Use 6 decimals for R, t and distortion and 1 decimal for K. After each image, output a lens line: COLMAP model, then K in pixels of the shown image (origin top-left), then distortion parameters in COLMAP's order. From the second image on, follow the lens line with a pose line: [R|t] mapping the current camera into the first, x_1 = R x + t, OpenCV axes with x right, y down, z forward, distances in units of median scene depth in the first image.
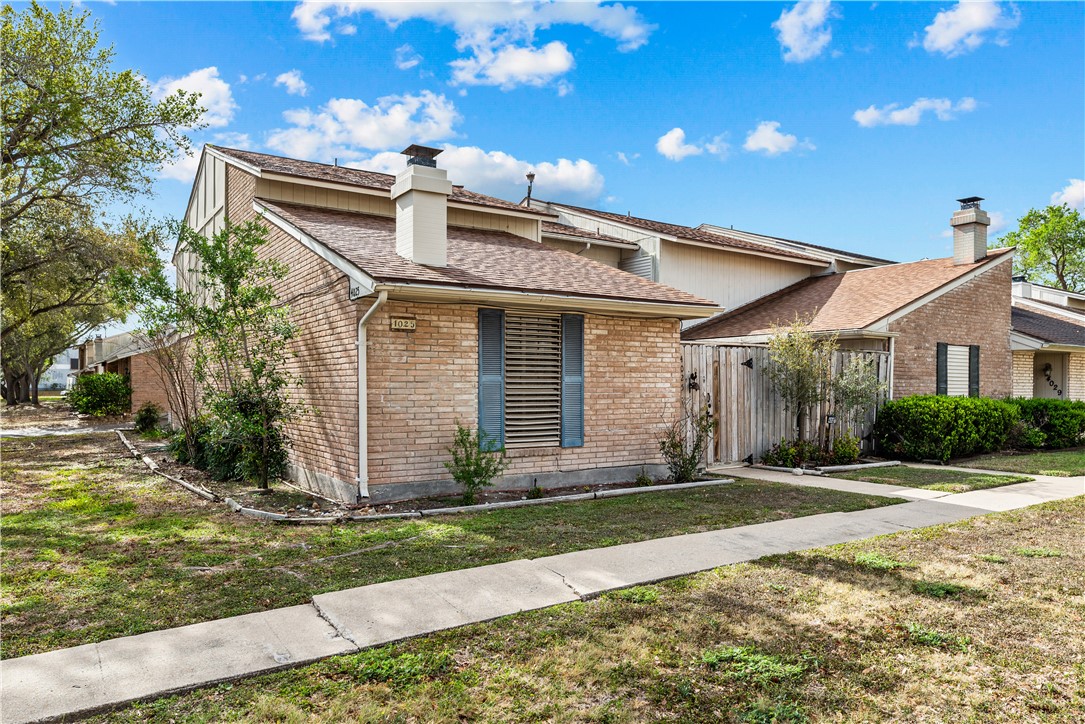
lens RADIAL K [[747.0, 0, 542.5], [0, 747.0, 365.0], [0, 0, 1]] dist [-0.001321, 0.000217]
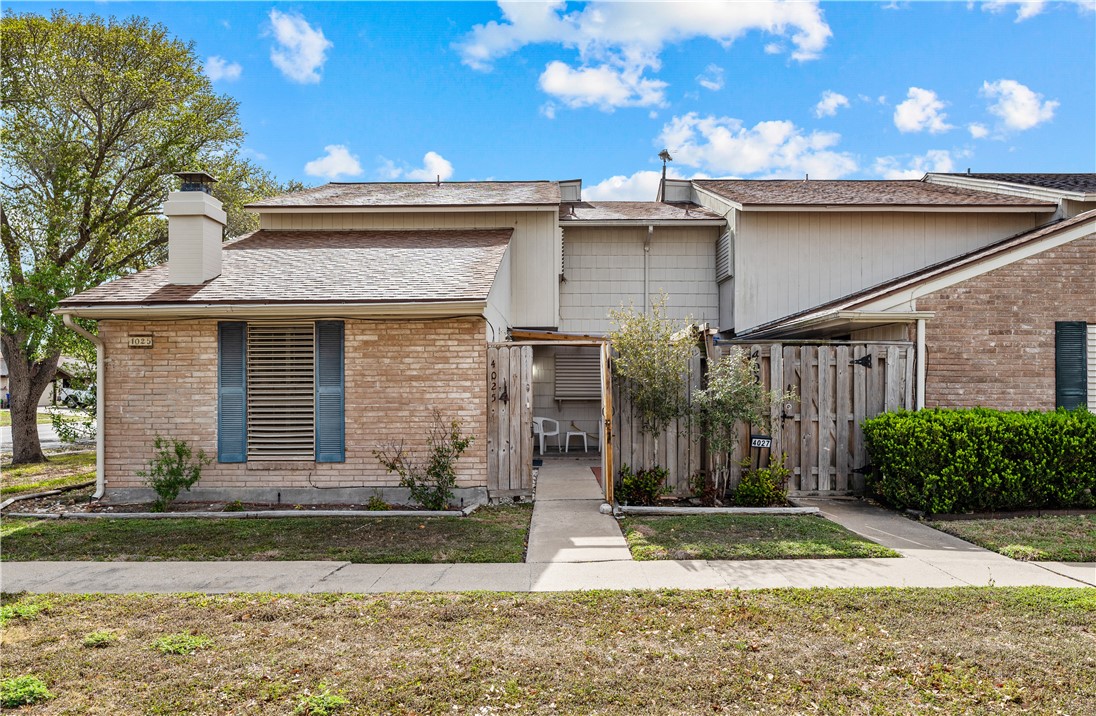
lens RADIAL K [[775.0, 0, 548.1], [0, 775.0, 360.2], [0, 0, 1]] dist [-0.000190, -0.000874]
pose [[0.821105, -0.026713, -0.570152, 0.816917], [0.022376, 0.999643, -0.014610, 0.002070], [0.570339, -0.000762, 0.821409, 0.355180]]
